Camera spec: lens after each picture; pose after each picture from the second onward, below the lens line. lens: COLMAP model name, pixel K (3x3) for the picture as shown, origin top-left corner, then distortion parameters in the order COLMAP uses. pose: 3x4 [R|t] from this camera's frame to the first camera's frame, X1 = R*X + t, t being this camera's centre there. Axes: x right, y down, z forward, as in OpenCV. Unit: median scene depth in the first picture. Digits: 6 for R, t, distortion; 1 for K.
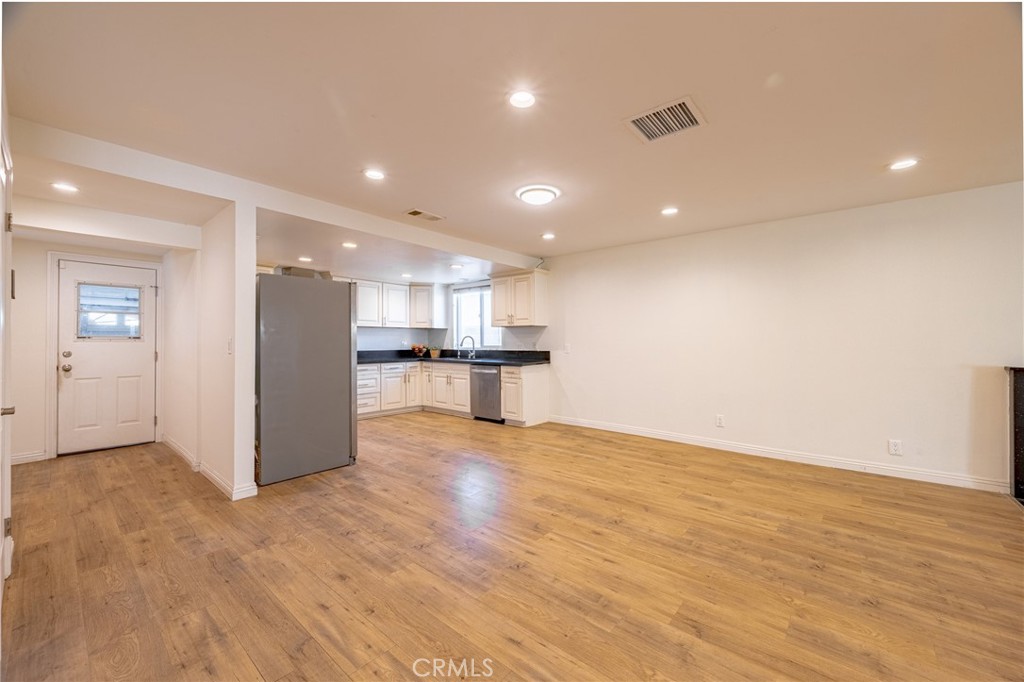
lens RADIAL K [[404.4, 0, 512.1], [0, 404.4, 345.6], [0, 0, 1]] dist [-0.001827, -0.000160]
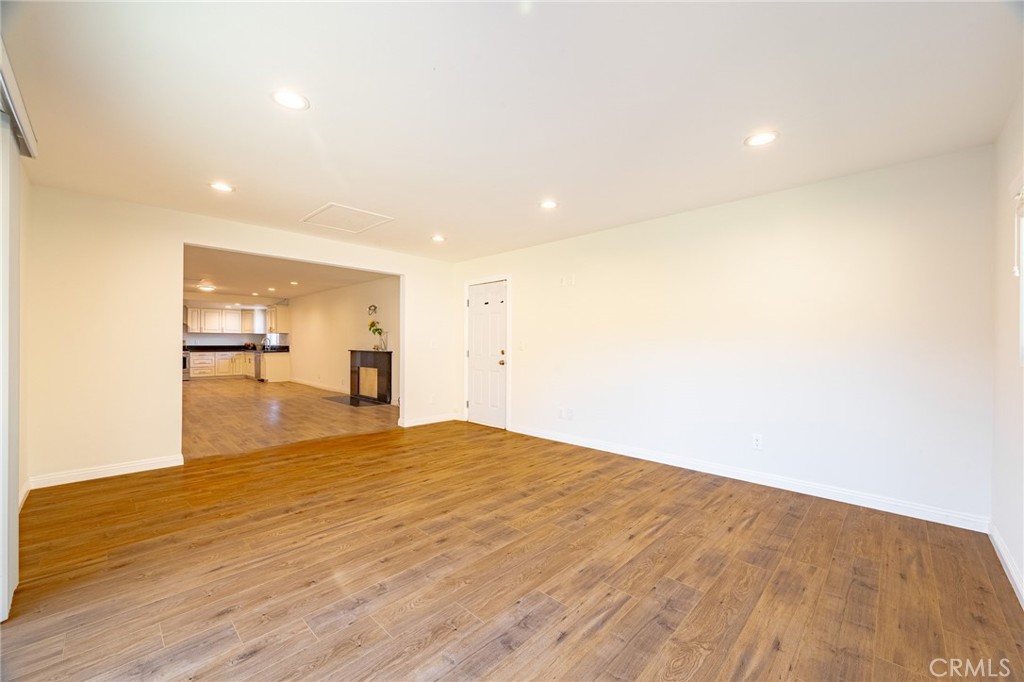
lens RADIAL K [[404.4, 0, 512.1], [0, 404.4, 345.6], [0, 0, 1]] dist [-0.001827, -0.000160]
pose [[0.997646, 0.002557, -0.068522, 1.168200], [-0.002384, 0.999994, 0.002608, 0.004335], [0.068528, -0.002438, 0.997646, -0.798974]]
